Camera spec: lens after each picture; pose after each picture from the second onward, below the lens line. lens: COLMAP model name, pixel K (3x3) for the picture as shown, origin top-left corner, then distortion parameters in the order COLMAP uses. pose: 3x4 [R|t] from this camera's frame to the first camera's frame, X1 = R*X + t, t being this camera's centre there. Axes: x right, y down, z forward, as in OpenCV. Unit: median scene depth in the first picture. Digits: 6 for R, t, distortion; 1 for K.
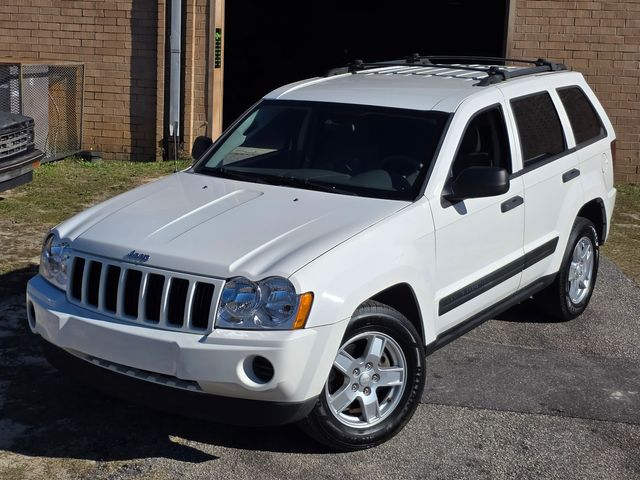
lens RADIAL K [[1047.4, 0, 272.9], [0, 1047.4, 240.0], [0, 0, 1]] dist [0.226555, -0.845845]
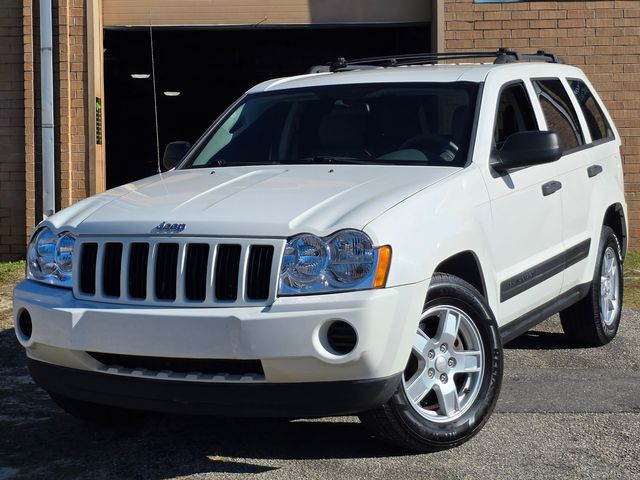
lens RADIAL K [[1291.2, 0, 252.0], [0, 1291.2, 240.1], [0, 0, 1]] dist [0.176444, -0.357074]
pose [[0.988046, -0.050617, 0.145613, -0.204864], [0.072674, 0.985951, -0.150394, 0.176717], [-0.135955, 0.159178, 0.977844, -0.012508]]
